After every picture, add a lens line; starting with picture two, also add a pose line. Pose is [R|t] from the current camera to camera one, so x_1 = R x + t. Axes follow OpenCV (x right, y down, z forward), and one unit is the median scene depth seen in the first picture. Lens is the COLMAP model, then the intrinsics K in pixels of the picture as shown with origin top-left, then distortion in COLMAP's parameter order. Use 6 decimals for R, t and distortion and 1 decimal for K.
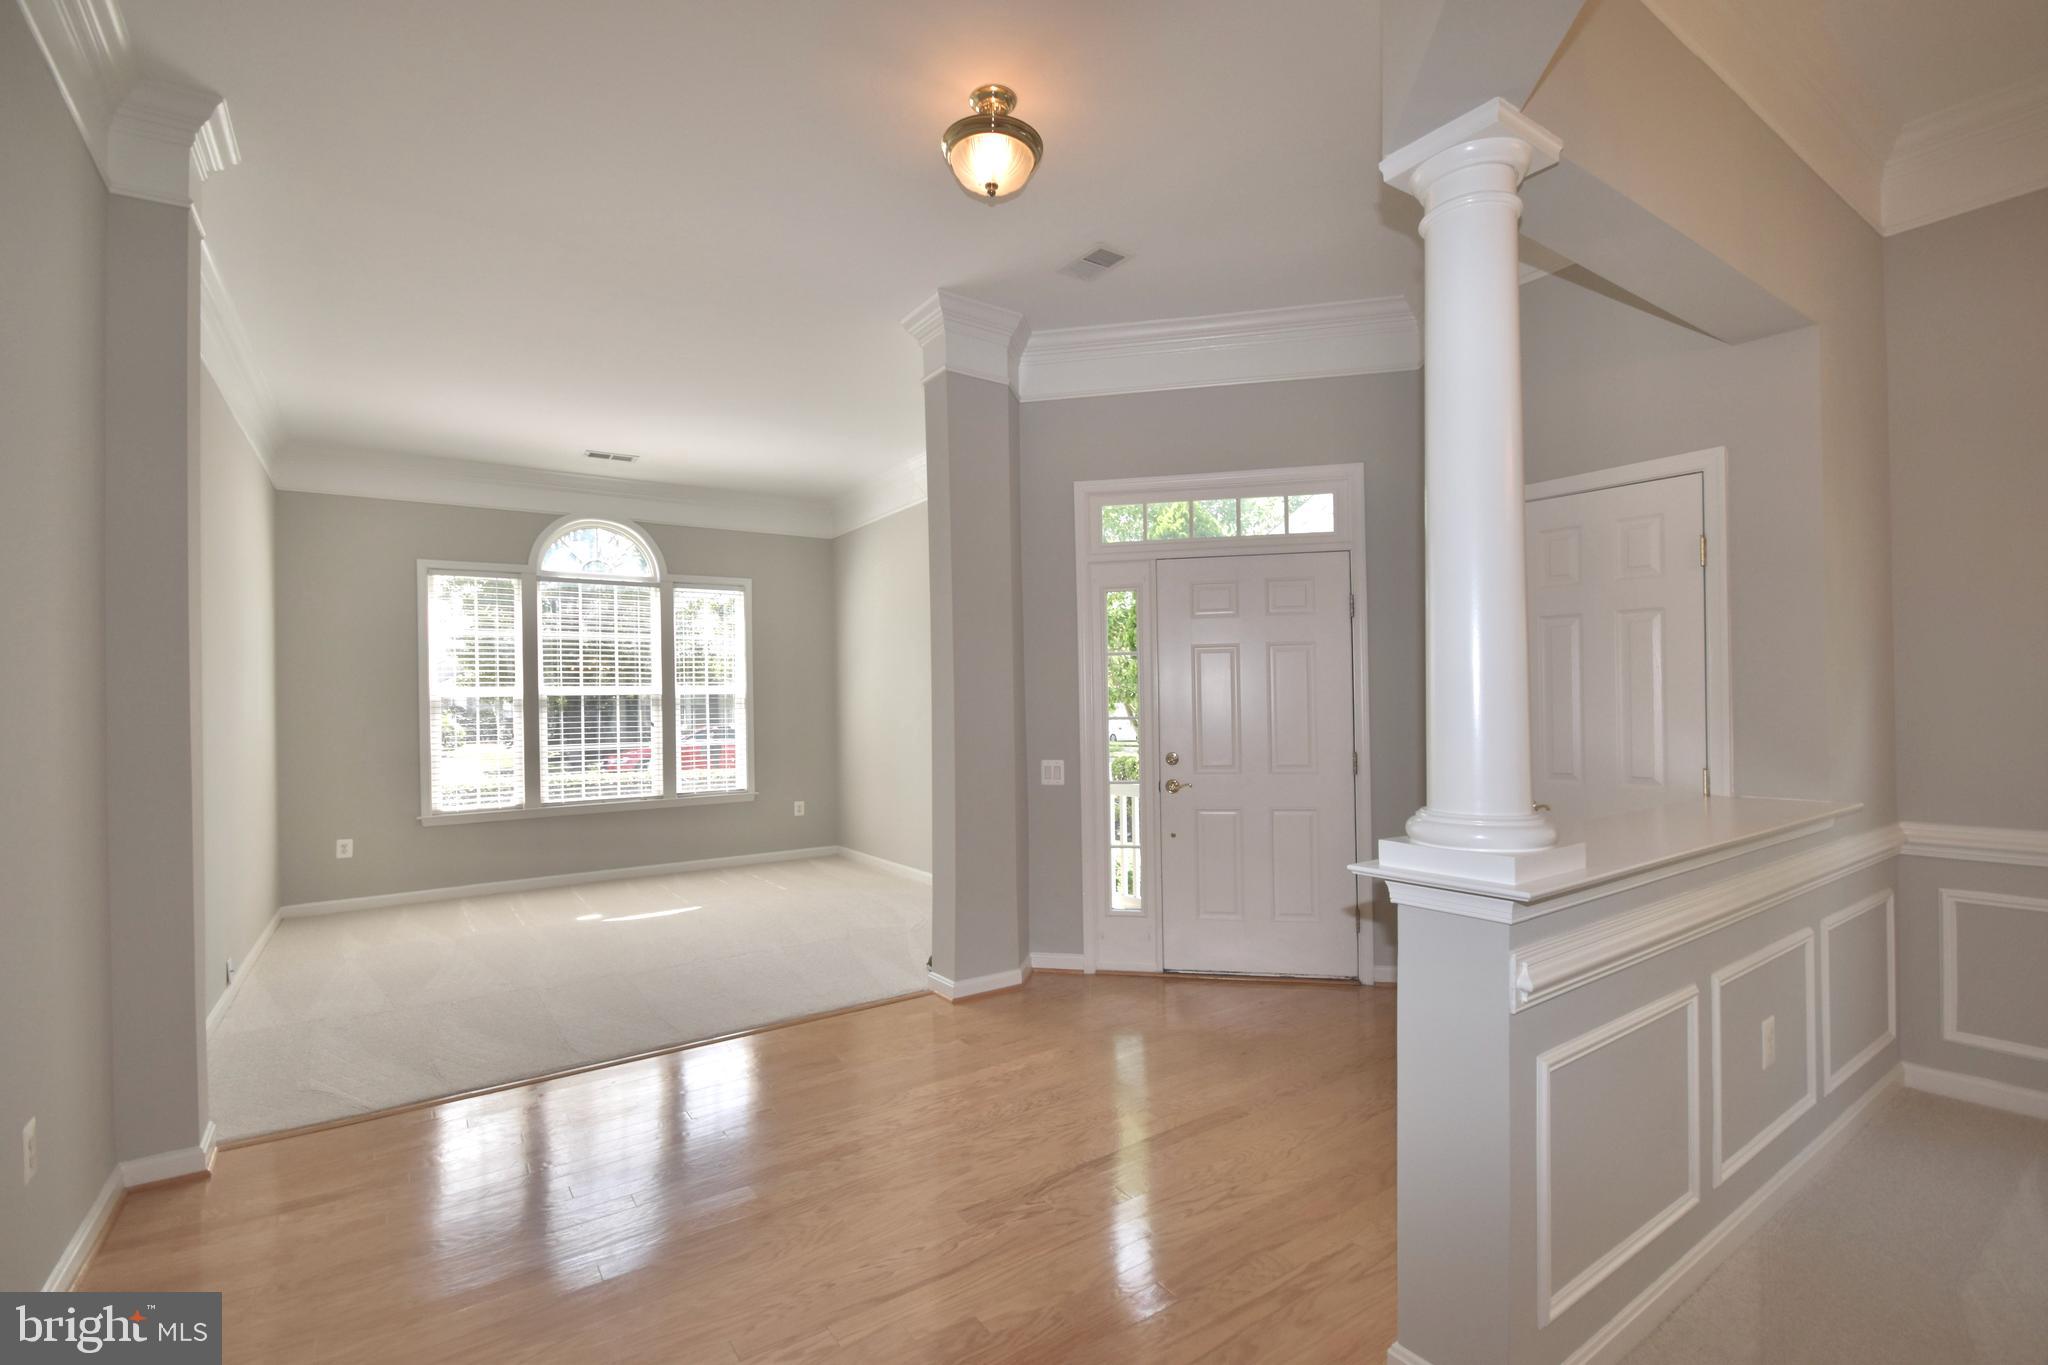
lens RADIAL K [[901.6, 0, 1032.5], [0, 901.6, 691.5], [0, 0, 1]] dist [0.000977, -0.000020]
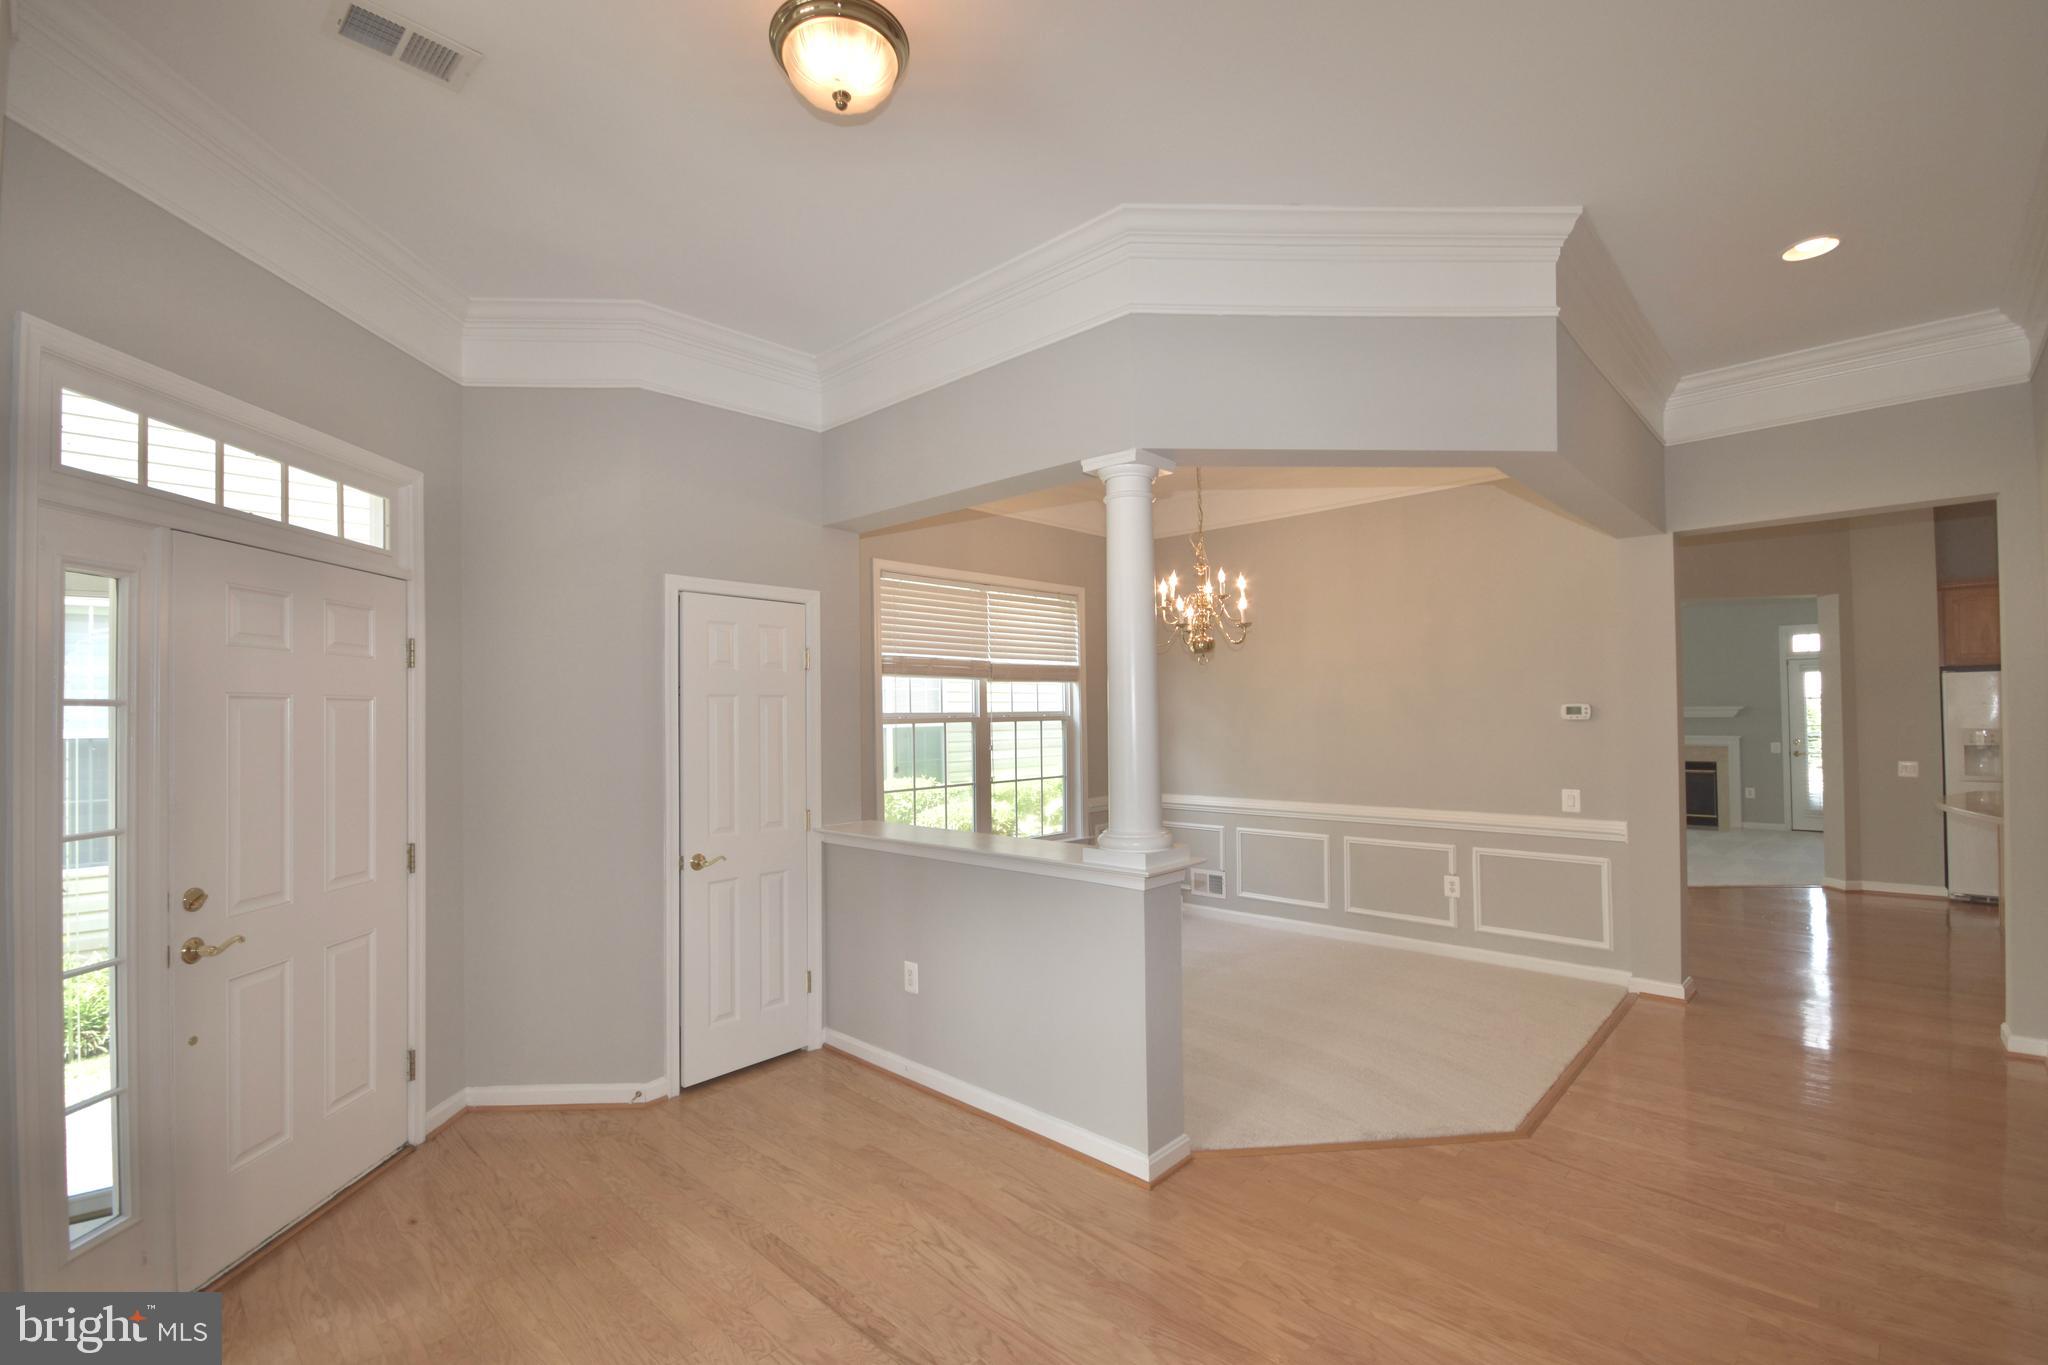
lens RADIAL K [[901.6, 0, 1032.5], [0, 901.6, 691.5], [0, 0, 1]] dist [0.000977, -0.000020]
pose [[-0.202961, 0.042212, 0.978277, -0.769035], [-0.000410, 0.999067, -0.043194, -0.044628], [-0.979187, -0.009167, -0.202754, 0.974961]]
